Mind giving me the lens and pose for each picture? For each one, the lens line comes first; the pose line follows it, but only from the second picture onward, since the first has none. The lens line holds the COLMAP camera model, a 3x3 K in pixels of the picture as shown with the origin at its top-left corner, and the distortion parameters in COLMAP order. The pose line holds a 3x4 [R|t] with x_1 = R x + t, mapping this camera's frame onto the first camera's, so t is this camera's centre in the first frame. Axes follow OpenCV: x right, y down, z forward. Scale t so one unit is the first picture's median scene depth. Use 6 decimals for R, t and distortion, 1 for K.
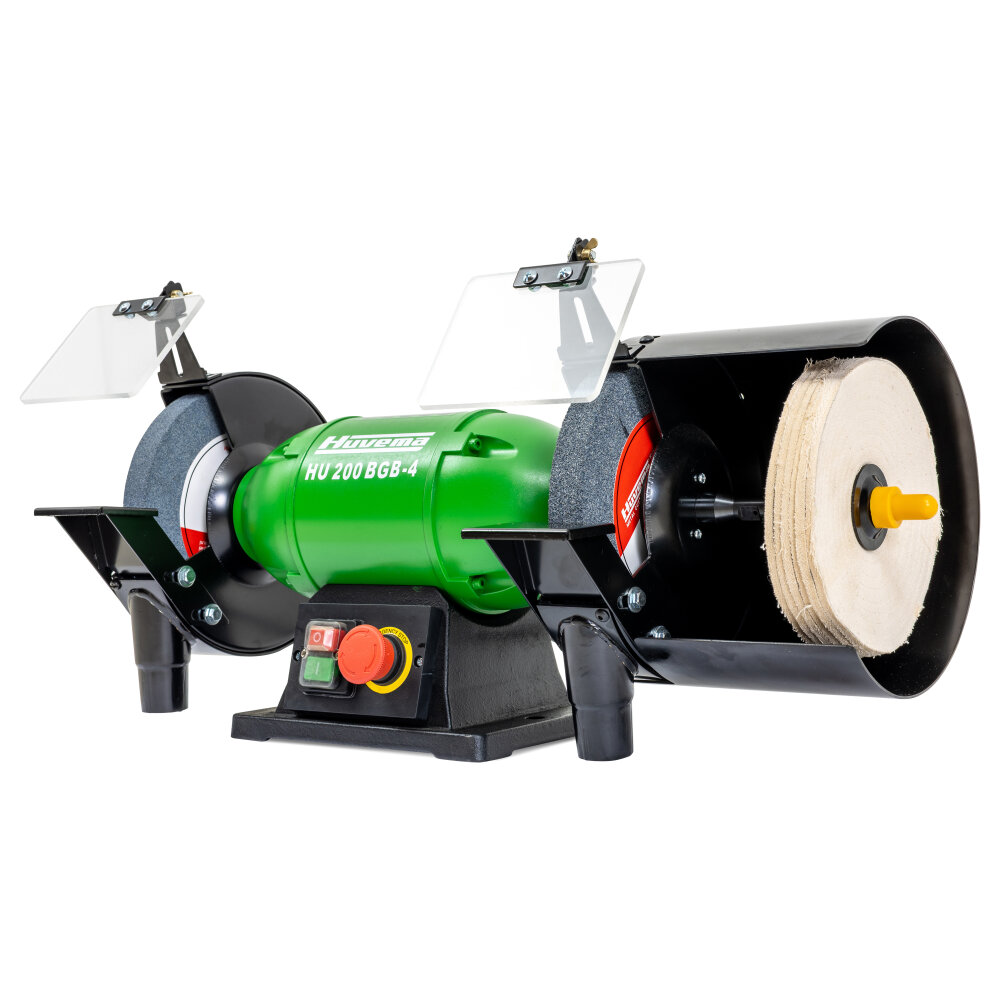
lens RADIAL K [[1962.6, 0, 503.3], [0, 1962.6, 495.7], [0, 0, 1]] dist [-0.012932, 0.000000]
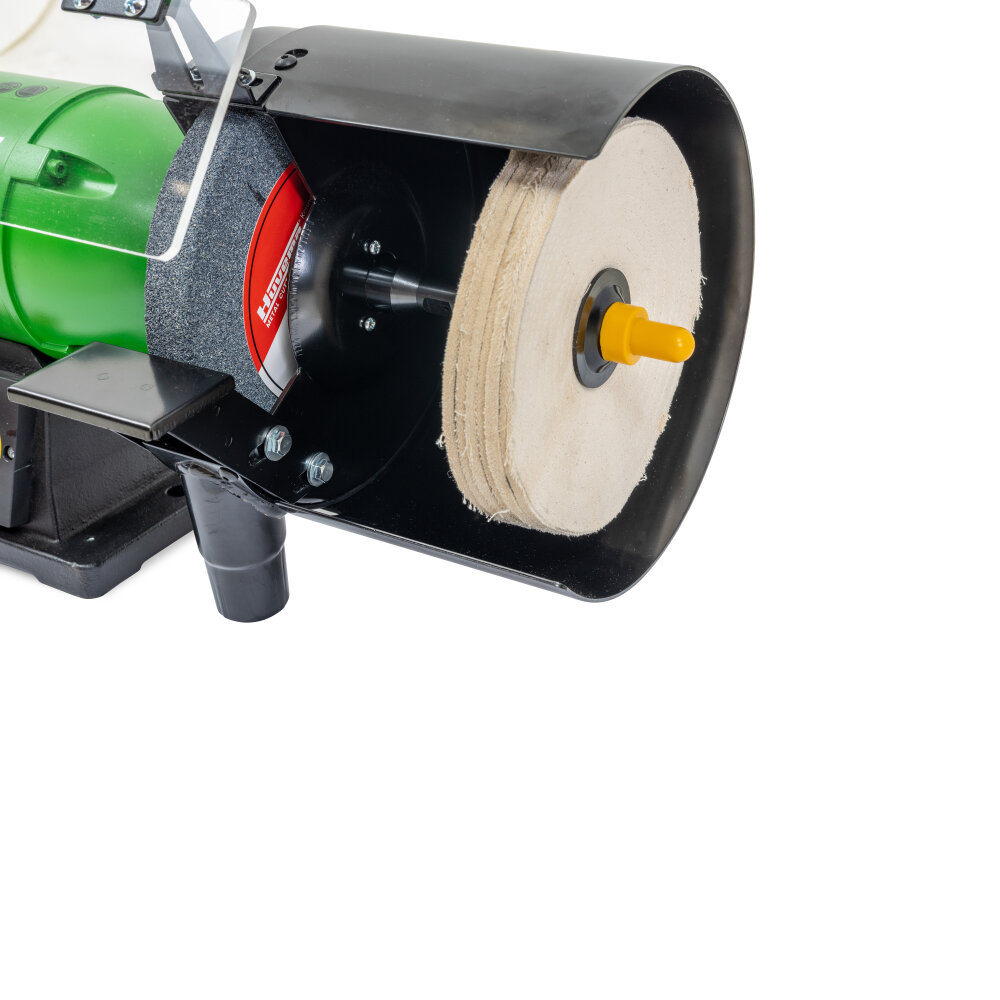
lens RADIAL K [[1665.6, 0, 519.5], [0, 1665.6, 433.0], [0, 0, 1]] dist [0.008561, 0.000000]
pose [[0.994481, -0.025956, 0.101653, 0.086818], [-0.018493, 0.910374, 0.413373, -0.190951], [-0.103272, -0.412972, 0.904870, 0.401652]]
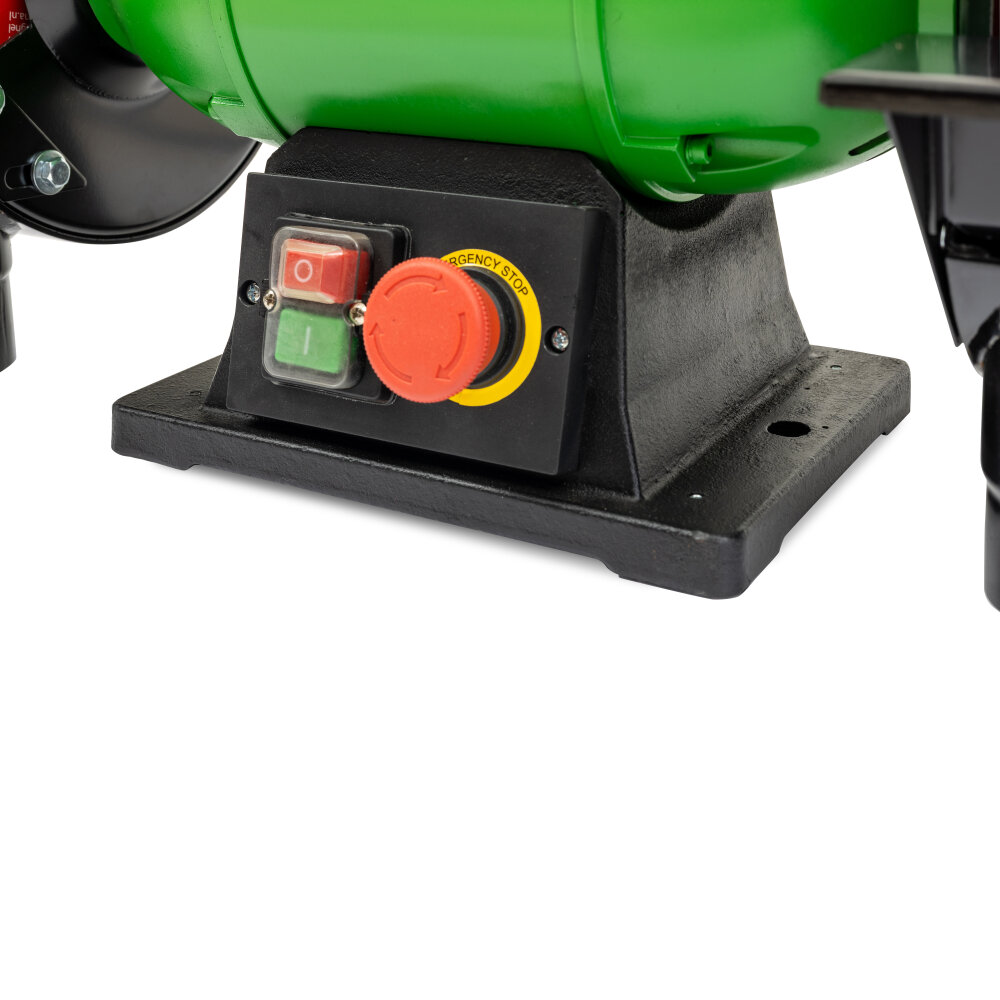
lens RADIAL K [[1665.6, 0, 483.8], [0, 1665.6, 399.1], [0, 0, 1]] dist [0.008561, 0.000000]
pose [[0.994954, -0.032657, 0.094873, -0.093202], [0.000998, 0.948724, 0.316104, -0.016756], [-0.100332, -0.314414, 0.943969, 0.657897]]
